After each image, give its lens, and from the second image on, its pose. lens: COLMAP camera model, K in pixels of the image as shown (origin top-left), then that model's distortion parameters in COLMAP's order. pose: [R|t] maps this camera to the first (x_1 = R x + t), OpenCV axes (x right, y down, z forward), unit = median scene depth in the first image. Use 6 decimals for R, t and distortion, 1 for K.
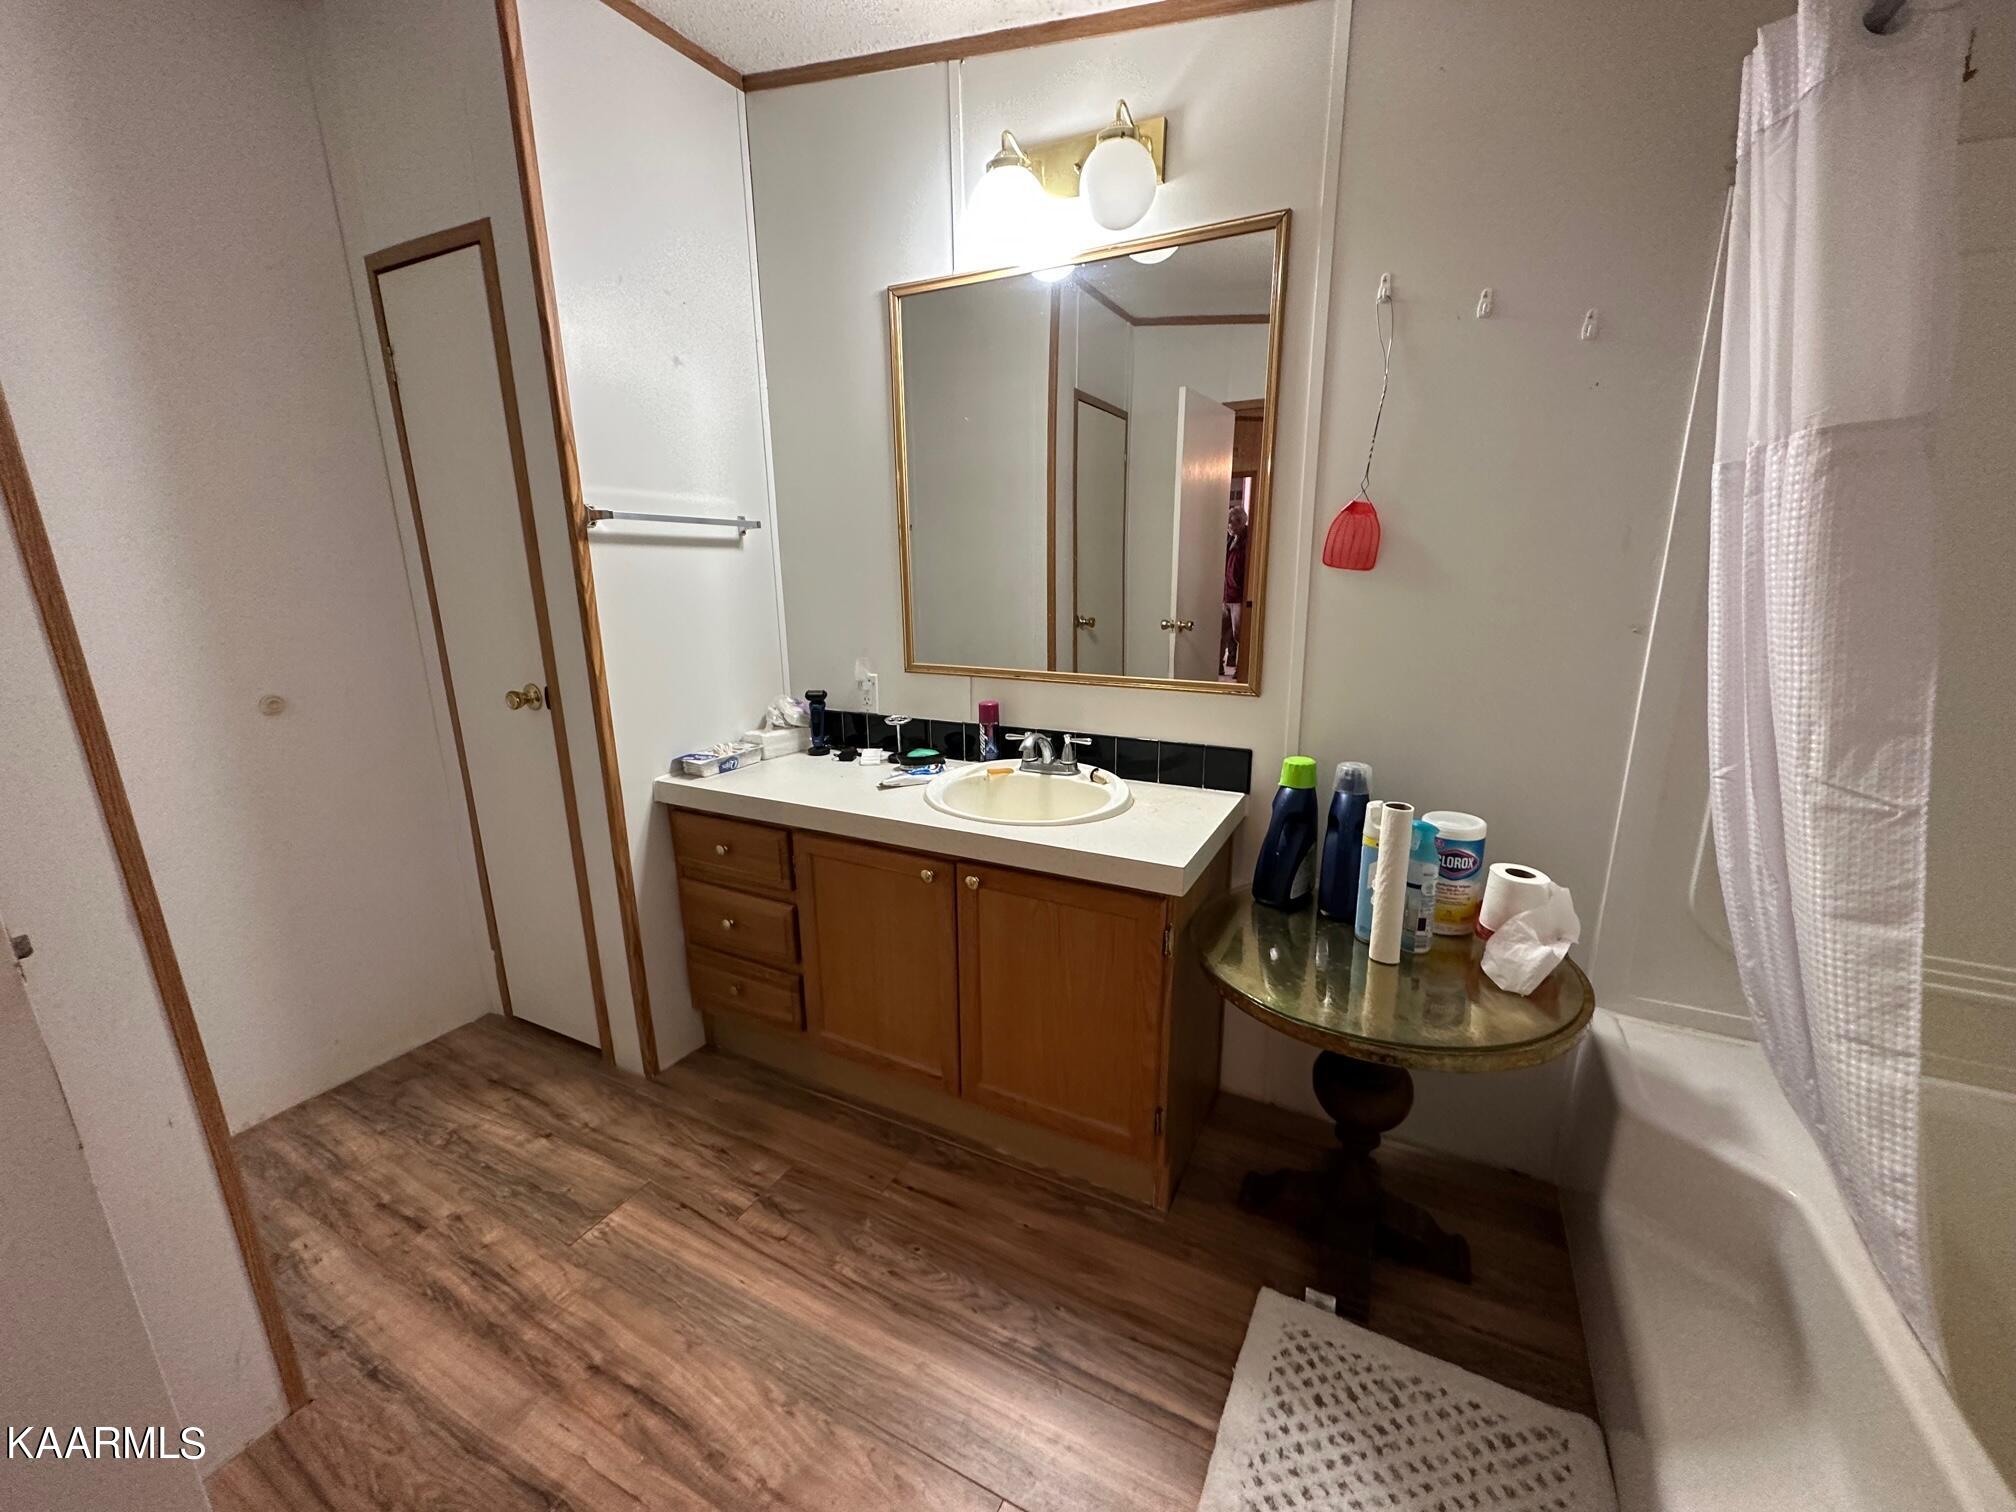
lens RADIAL K [[801.8, 0, 1016.4], [0, 801.8, 765.8], [0, 0, 1]] dist [0.000078, -0.000132]
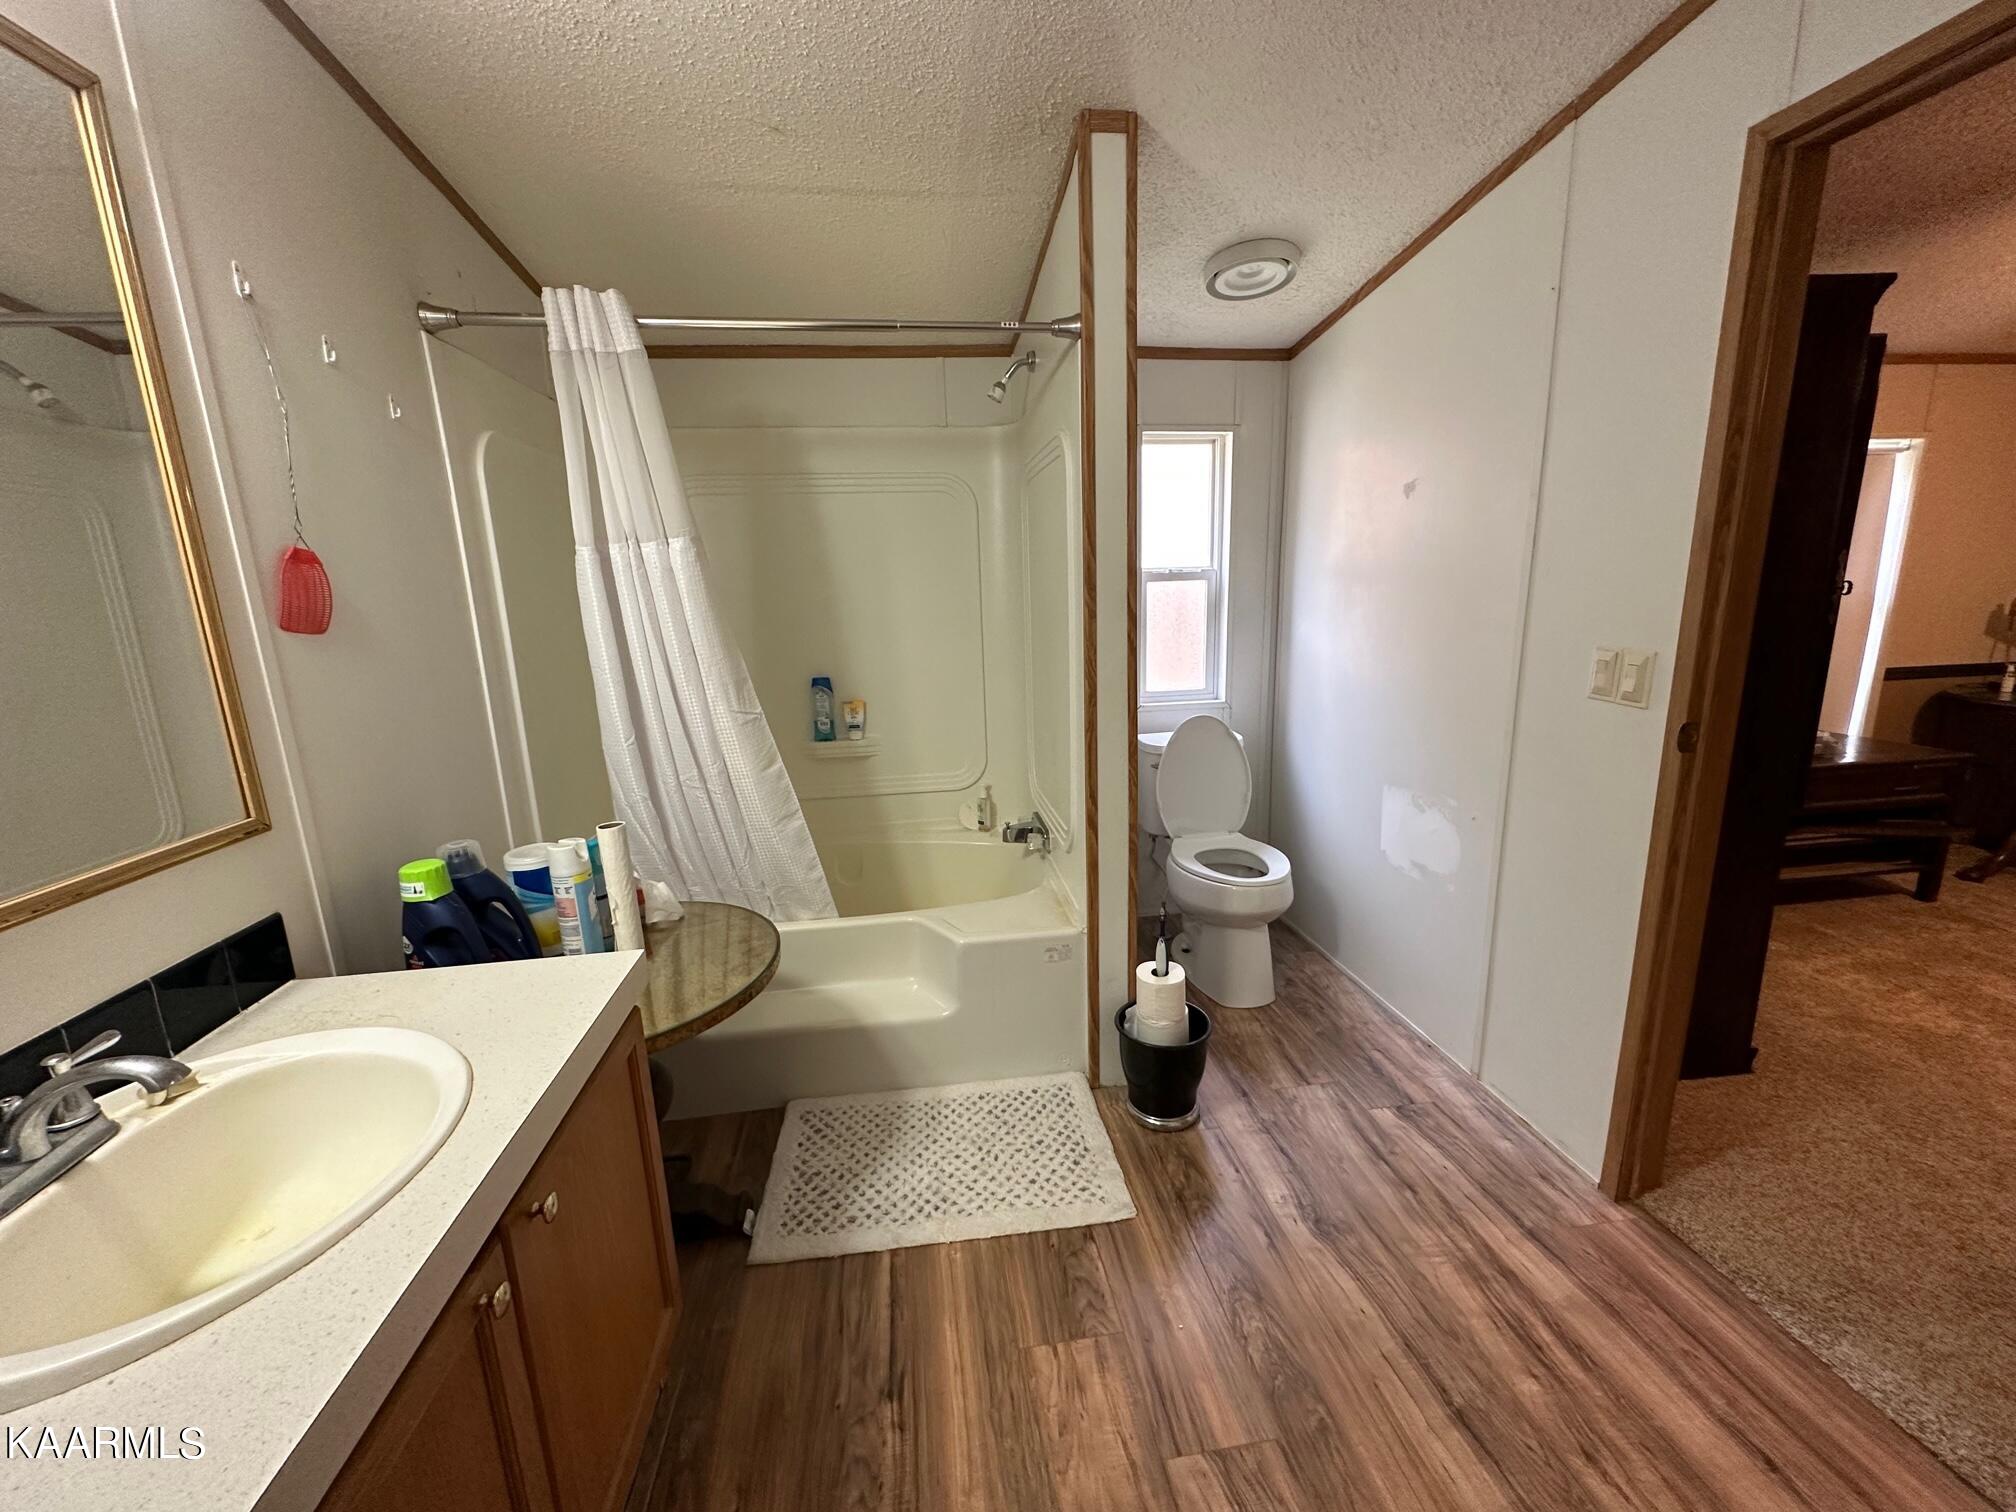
lens RADIAL K [[801.9, 0, 1008.0], [0, 801.9, 756.0], [0, 0, 1]] dist [0.000052, -0.000010]
pose [[-0.577204, -0.142144, 0.804133, -0.716026], [0.238607, 0.912401, 0.332553, -0.272502], [-0.780962, 0.383823, -0.492725, 1.046870]]
